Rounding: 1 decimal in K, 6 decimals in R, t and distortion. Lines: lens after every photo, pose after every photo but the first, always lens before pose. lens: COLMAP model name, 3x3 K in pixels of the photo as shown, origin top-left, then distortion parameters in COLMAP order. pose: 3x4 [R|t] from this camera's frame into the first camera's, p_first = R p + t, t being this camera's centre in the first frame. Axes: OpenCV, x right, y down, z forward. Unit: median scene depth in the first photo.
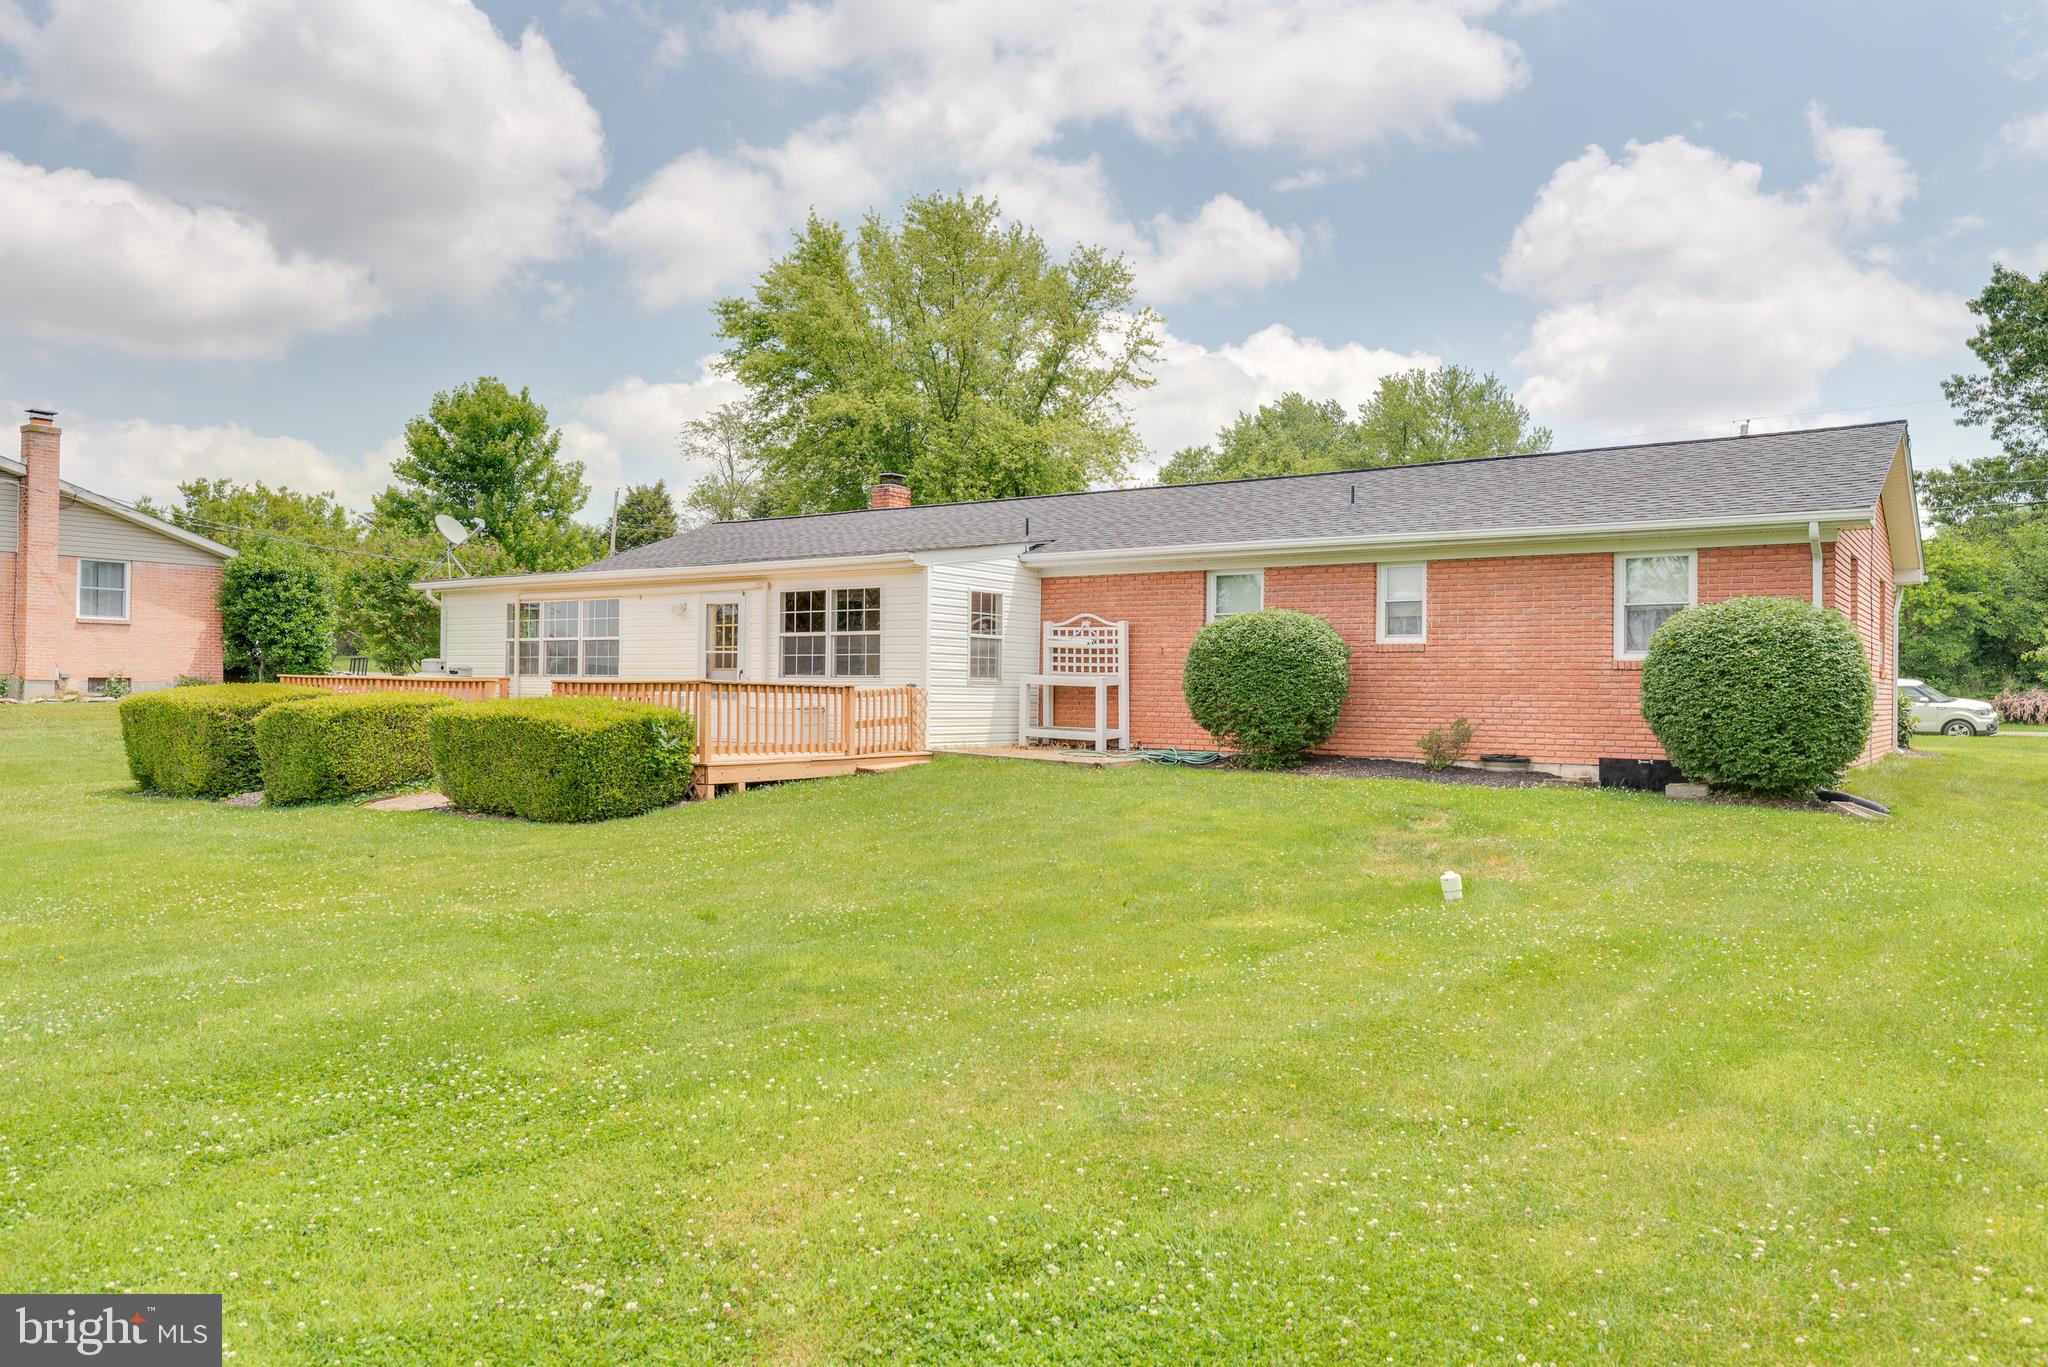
lens RADIAL K [[1411.8, 0, 1024.0], [0, 1411.8, 683.5], [0, 0, 1]] dist [0.000280, 0.002185]
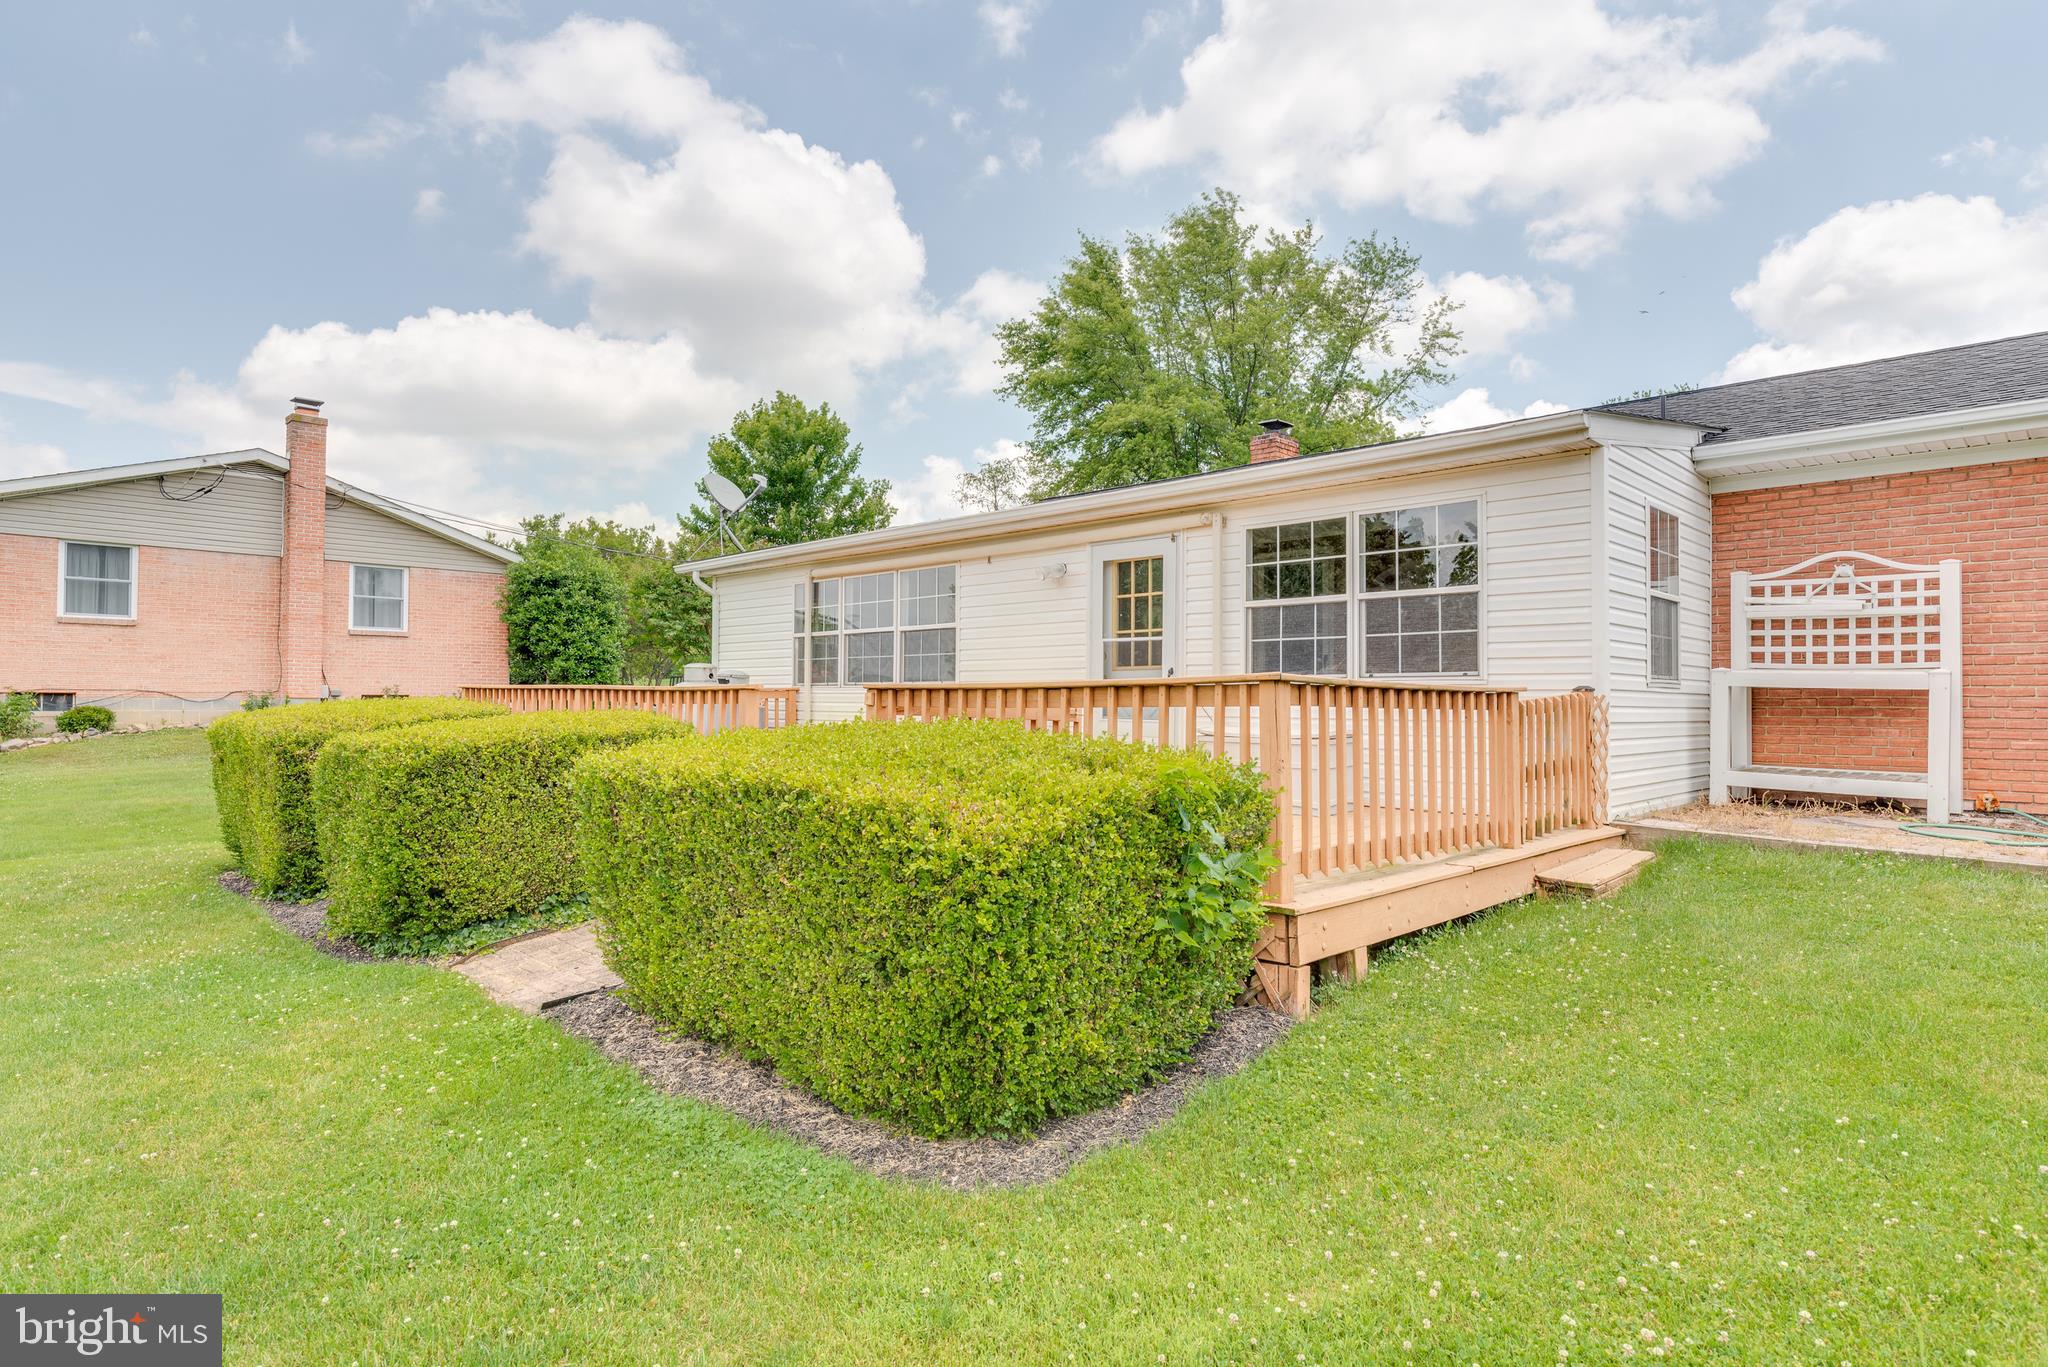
lens RADIAL K [[1121.1, 0, 1024.0], [0, 1121.1, 683.5], [0, 0, 1]] dist [0.000922, -0.001276]
pose [[0.986268, -0.010447, -0.164824, -0.202315], [0.008281, 0.999870, -0.013819, 0.002917], [0.164947, 0.012264, 0.986226, 0.586539]]
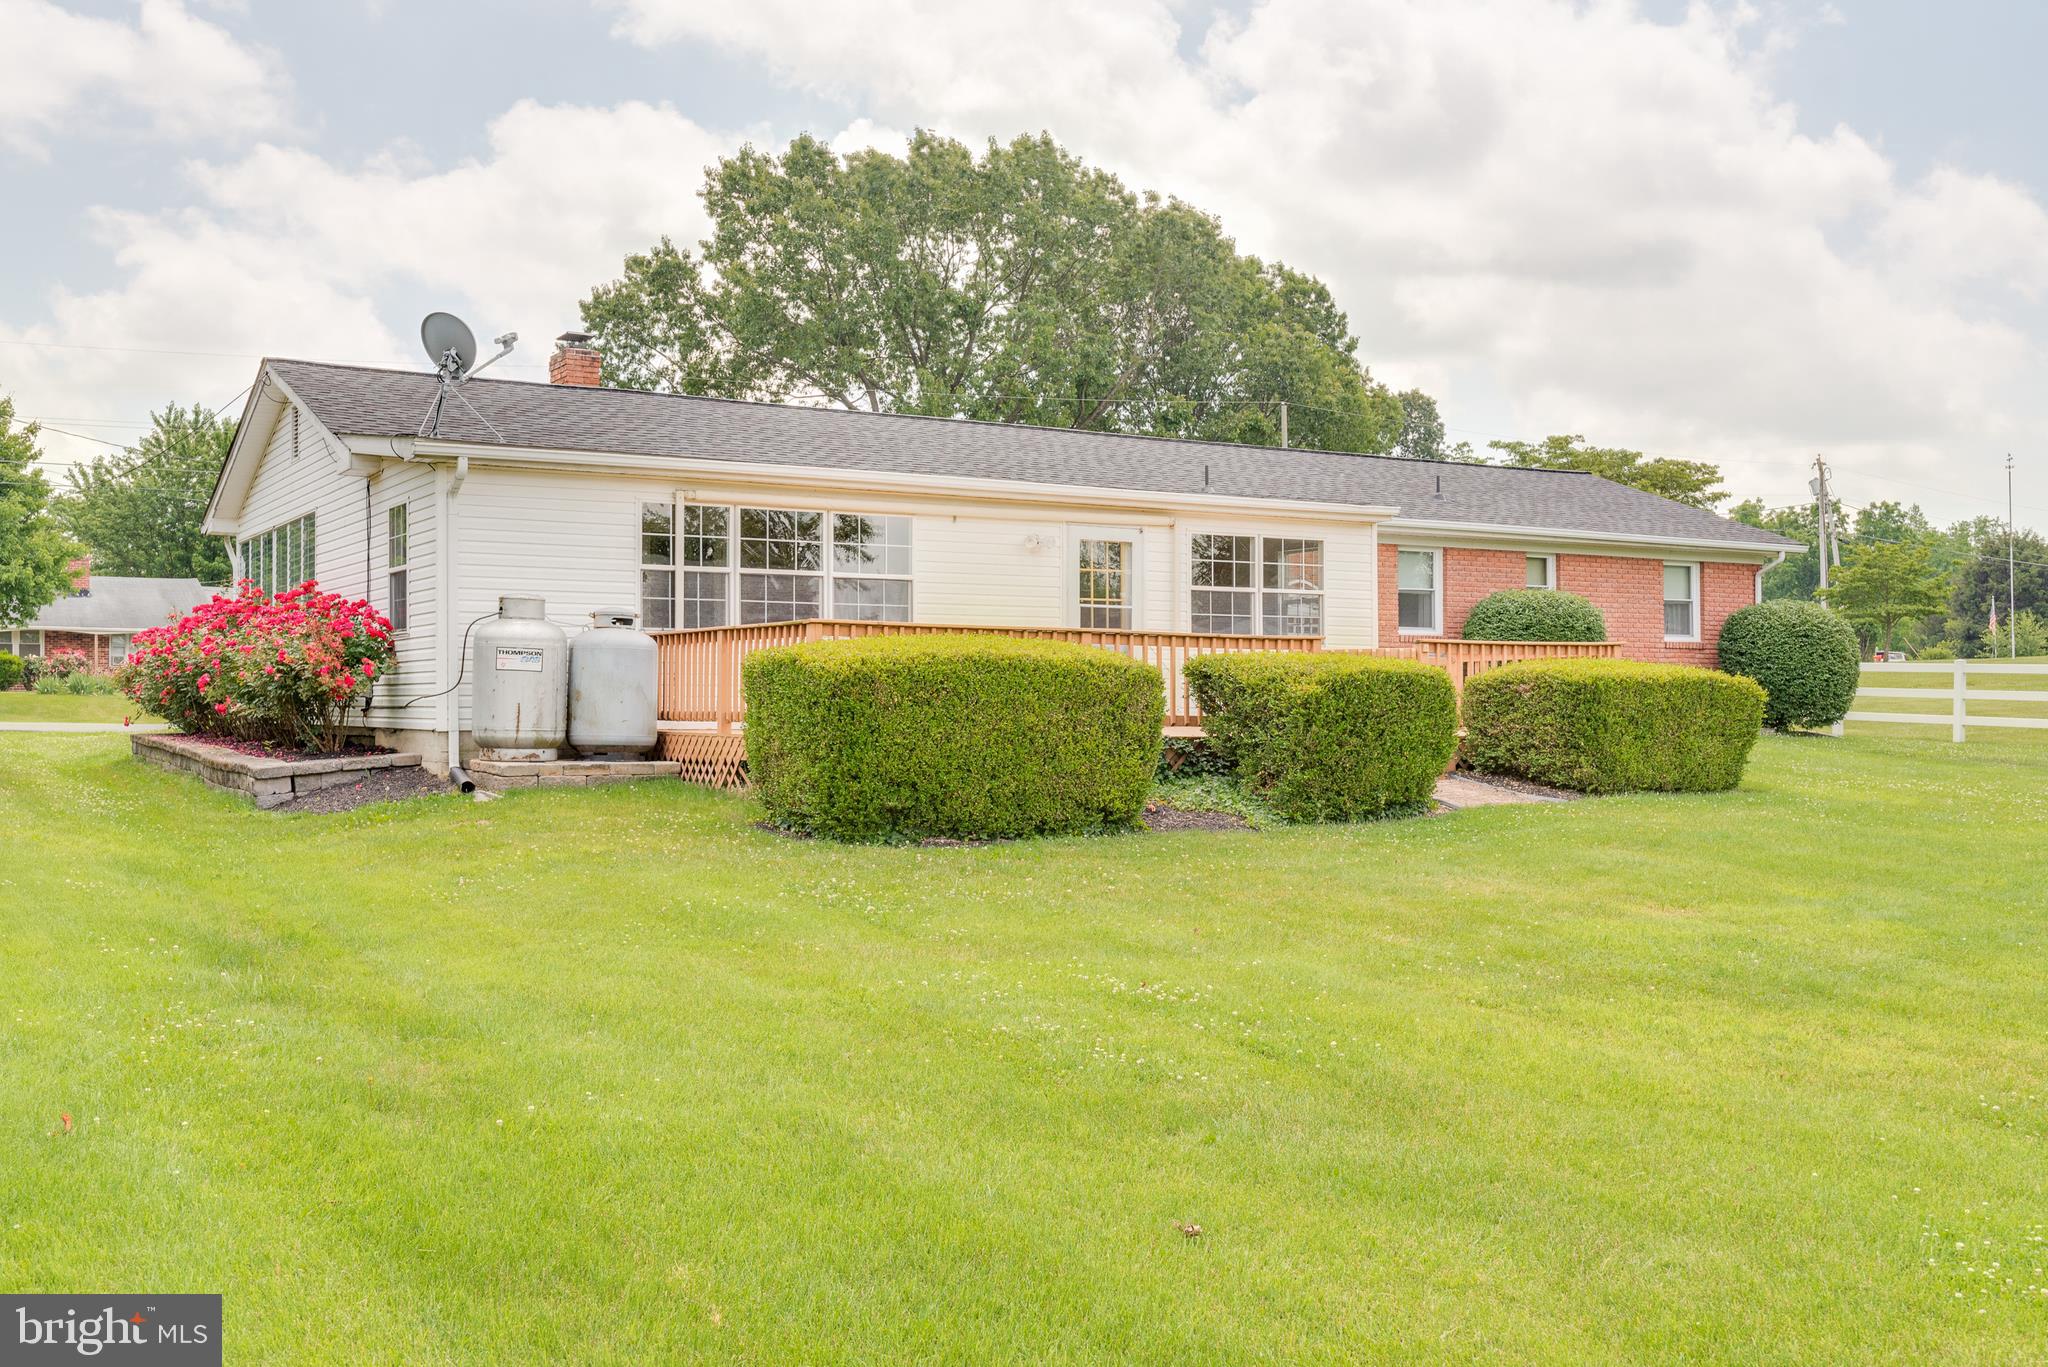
lens RADIAL K [[1936.6, 0, 1024.0], [0, 1936.6, 683.5], [0, 0, 1]] dist [0.013175, 0.011202]
pose [[0.416978, 0.000056, 0.908917, -1.287026], [-0.000349, 1.000000, 0.000099, 0.020198], [-0.908917, -0.000359, 0.416978, 0.686464]]
